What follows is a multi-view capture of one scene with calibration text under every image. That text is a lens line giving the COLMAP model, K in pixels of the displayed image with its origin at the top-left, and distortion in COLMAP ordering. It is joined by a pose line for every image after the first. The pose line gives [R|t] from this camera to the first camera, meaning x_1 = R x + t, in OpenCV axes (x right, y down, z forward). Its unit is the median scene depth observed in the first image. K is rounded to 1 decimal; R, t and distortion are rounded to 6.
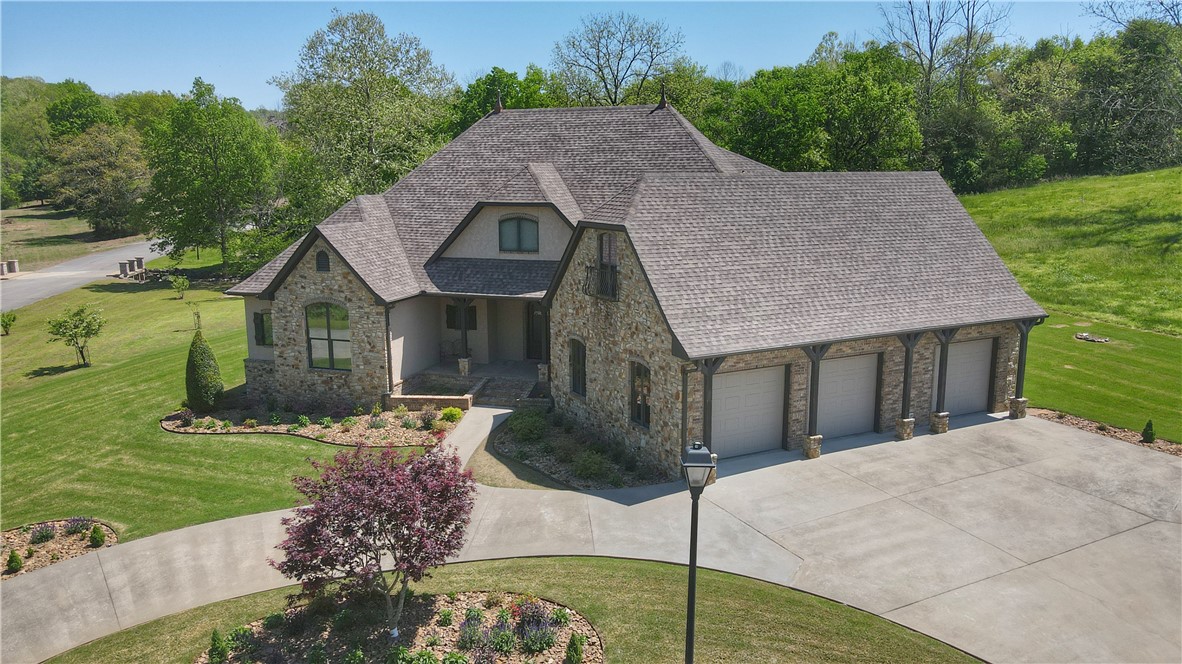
lens RADIAL K [[870.9, 0, 588.8], [0, 870.9, 339.1], [0, 0, 1]] dist [-0.008223, 0.038054]
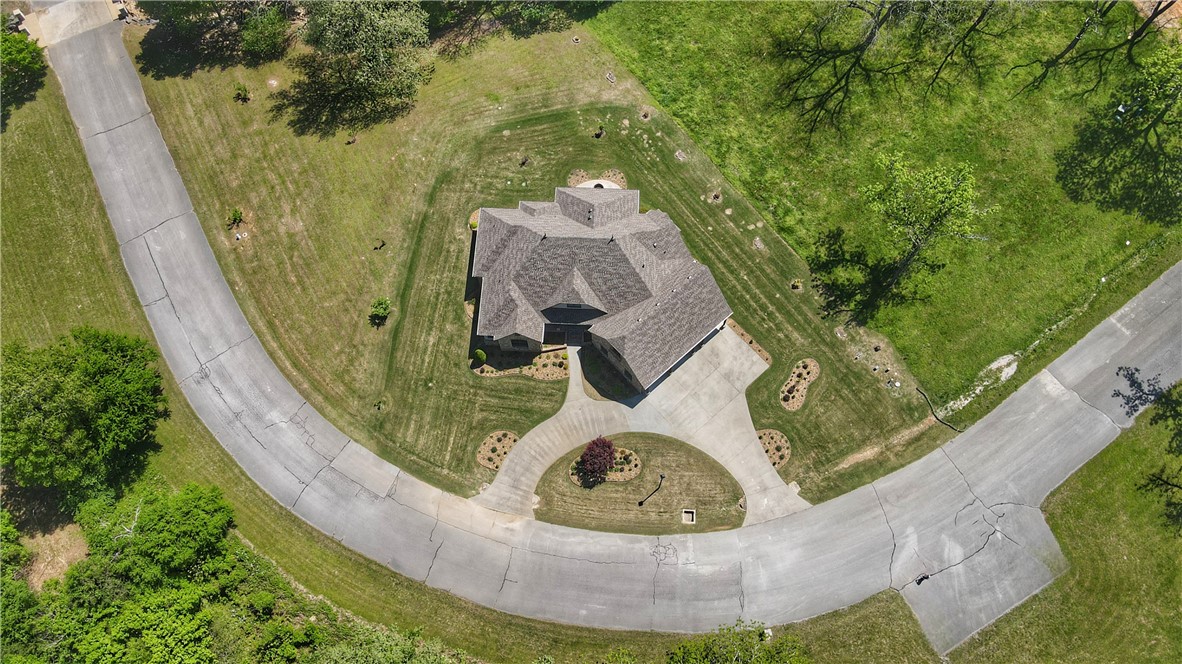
lens RADIAL K [[870.9, 0, 588.8], [0, 870.9, 339.1], [0, 0, 1]] dist [-0.008223, 0.038054]
pose [[0.965122, -0.247020, 0.086727, -0.335518], [0.058197, 0.525406, 0.848859, -2.732820], [-0.255252, -0.814205, 0.521456, -0.708128]]
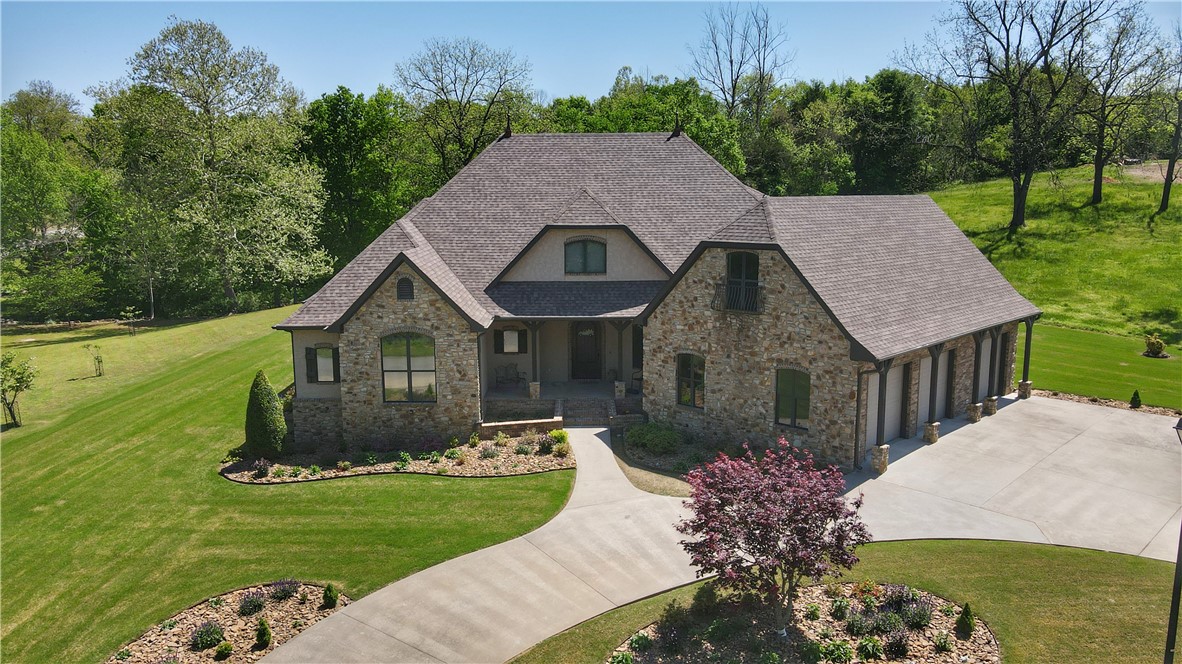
lens RADIAL K [[870.9, 0, 588.8], [0, 870.9, 339.1], [0, 0, 1]] dist [-0.008223, 0.038054]
pose [[0.948340, -0.051743, 0.313007, -0.419700], [0.060215, 0.998033, -0.017455, -0.005807], [-0.311488, 0.035401, 0.949590, 0.035921]]
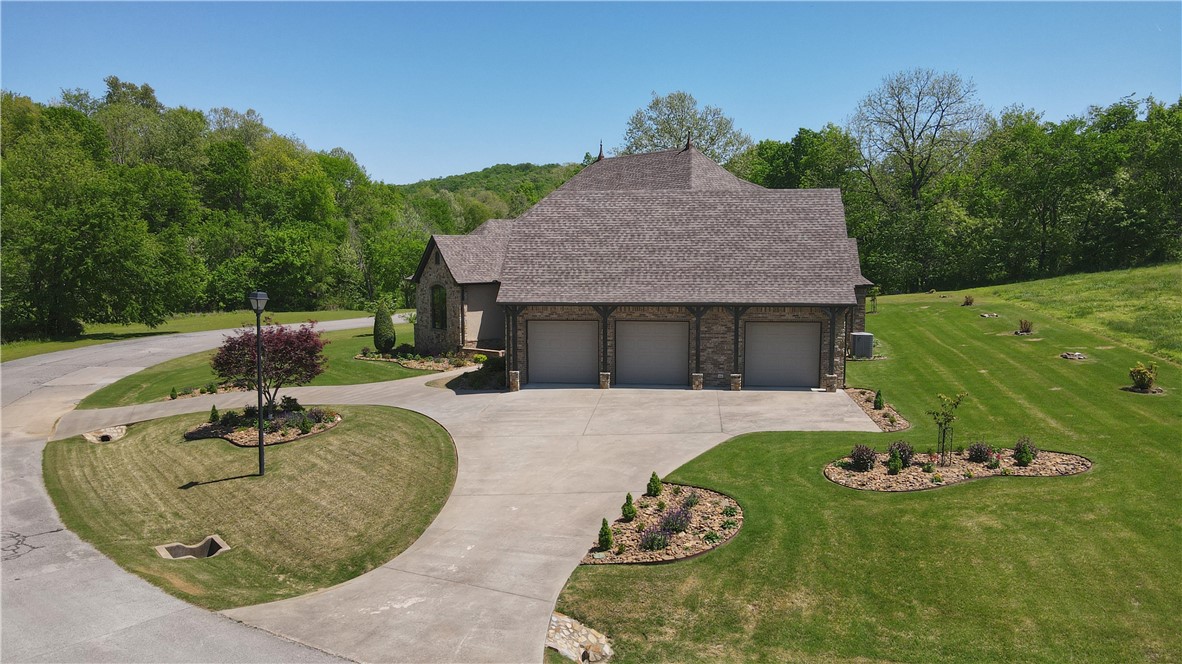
lens RADIAL K [[870.9, 0, 588.8], [0, 870.9, 339.1], [0, 0, 1]] dist [-0.008223, 0.038054]
pose [[0.831382, 0.062324, -0.552195, 0.798590], [-0.106425, 0.993155, -0.048139, 0.102187], [0.545415, 0.098789, 0.832324, -0.133926]]
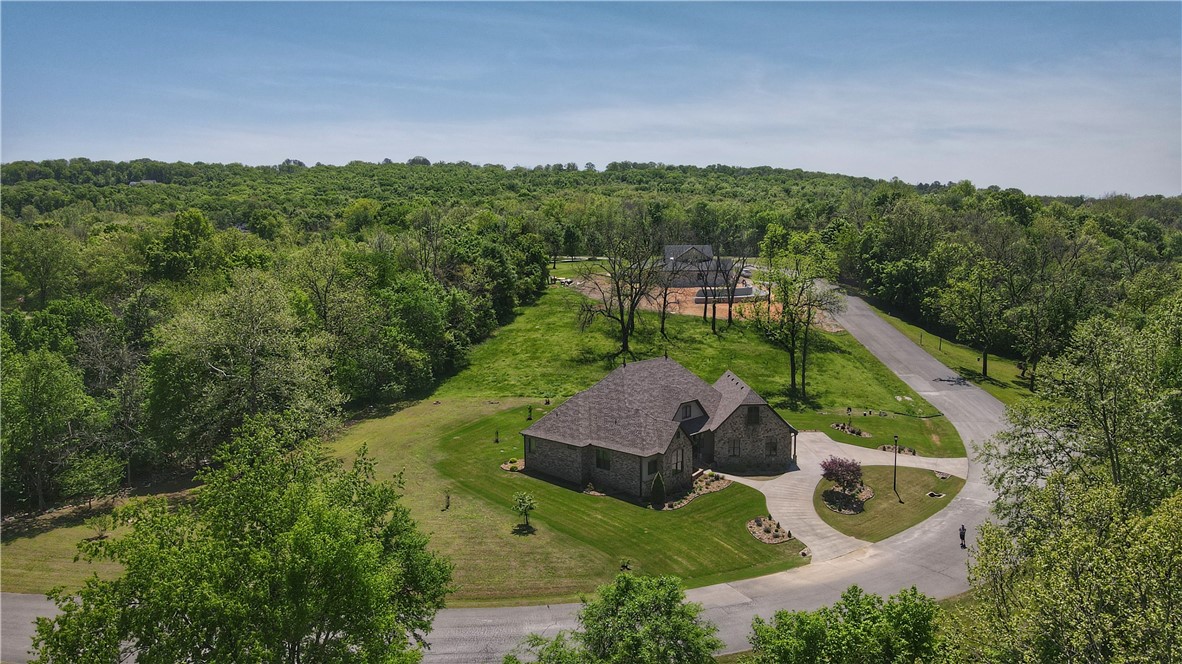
lens RADIAL K [[870.9, 0, 588.8], [0, 870.9, 339.1], [0, 0, 1]] dist [-0.008223, 0.038054]
pose [[0.411876, -0.114274, 0.904046, -2.909029], [0.176579, 0.983309, 0.043845, -0.562775], [-0.893968, 0.141576, 0.425180, 0.035393]]
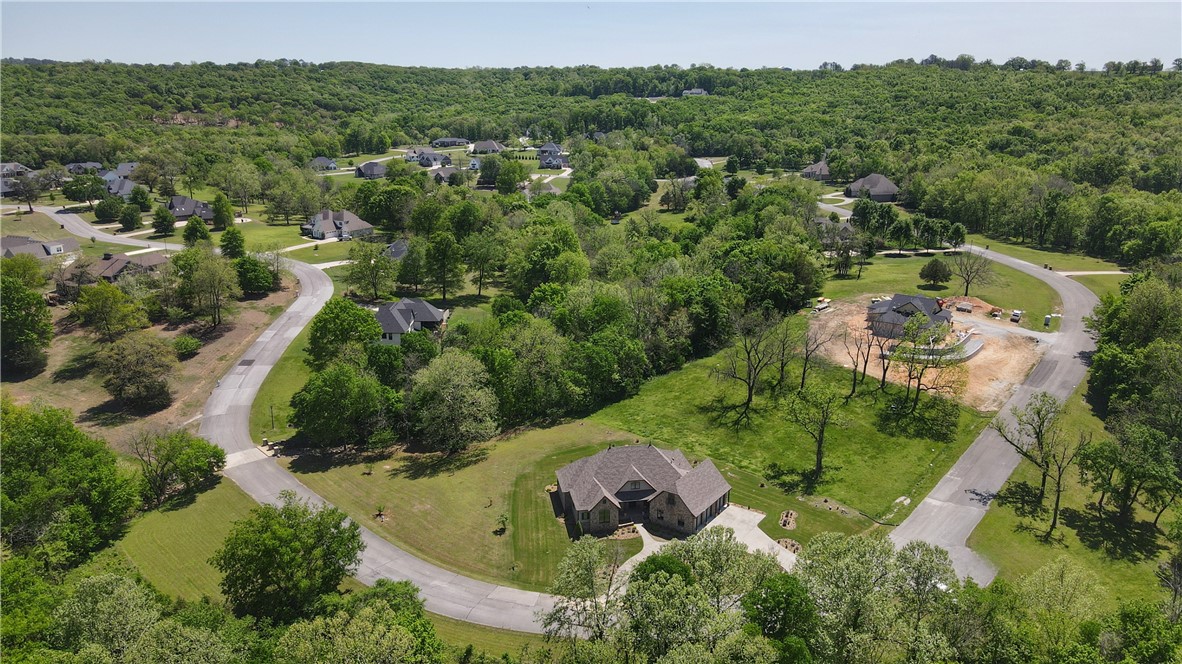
lens RADIAL K [[870.9, 0, 588.8], [0, 870.9, 339.1], [0, 0, 1]] dist [-0.008223, 0.038054]
pose [[0.876831, -0.121050, 0.465311, -2.484262], [0.079580, 0.990978, 0.107840, -1.486628], [-0.474167, -0.057528, 0.878553, -3.069143]]
